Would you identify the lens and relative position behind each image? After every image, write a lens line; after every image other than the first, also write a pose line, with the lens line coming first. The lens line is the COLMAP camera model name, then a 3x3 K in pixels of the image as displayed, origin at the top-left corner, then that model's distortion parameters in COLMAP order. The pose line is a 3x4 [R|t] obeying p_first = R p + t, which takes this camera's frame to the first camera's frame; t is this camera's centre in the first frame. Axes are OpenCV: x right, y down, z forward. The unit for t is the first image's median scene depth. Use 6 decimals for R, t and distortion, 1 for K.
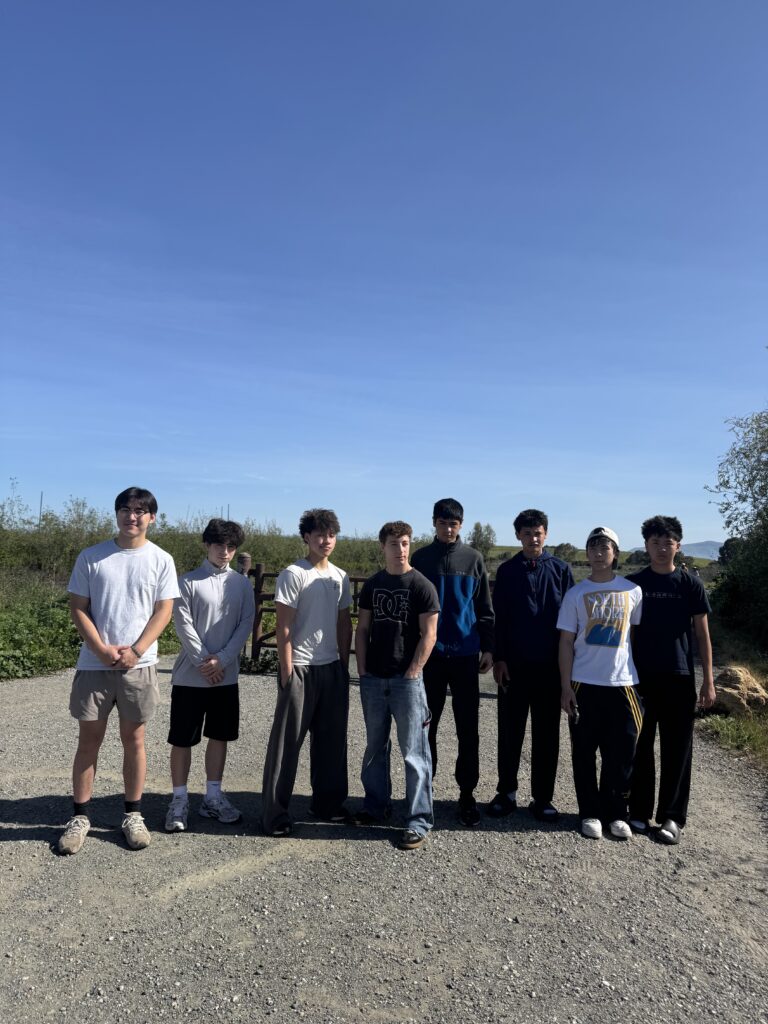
lens RADIAL K [[730.4, 0, 384.0], [0, 730.4, 512.0], [0, 0, 1]] dist [0.051809, -0.076845]
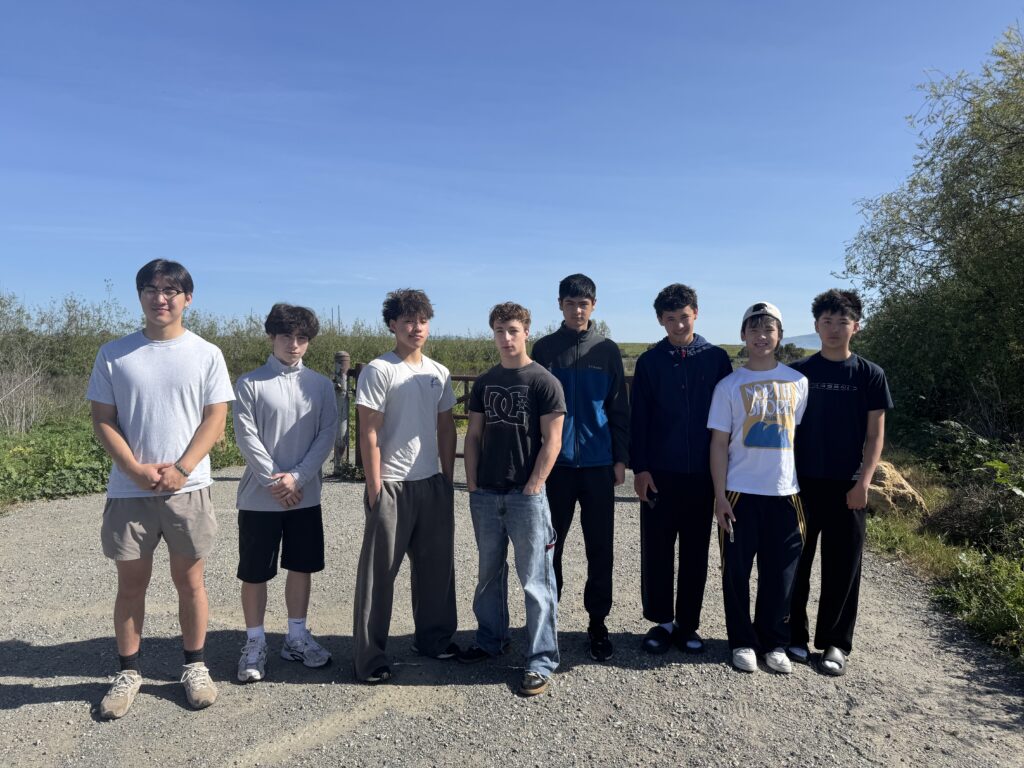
lens RADIAL K [[656.2, 0, 533.0], [0, 656.2, 405.4], [0, 0, 1]] dist [0.039013, -0.051270]
pose [[0.998548, -0.023066, 0.048682, 0.006962], [0.016462, 0.991121, 0.131943, 0.031918], [-0.051293, -0.130950, 0.990061, 0.285450]]
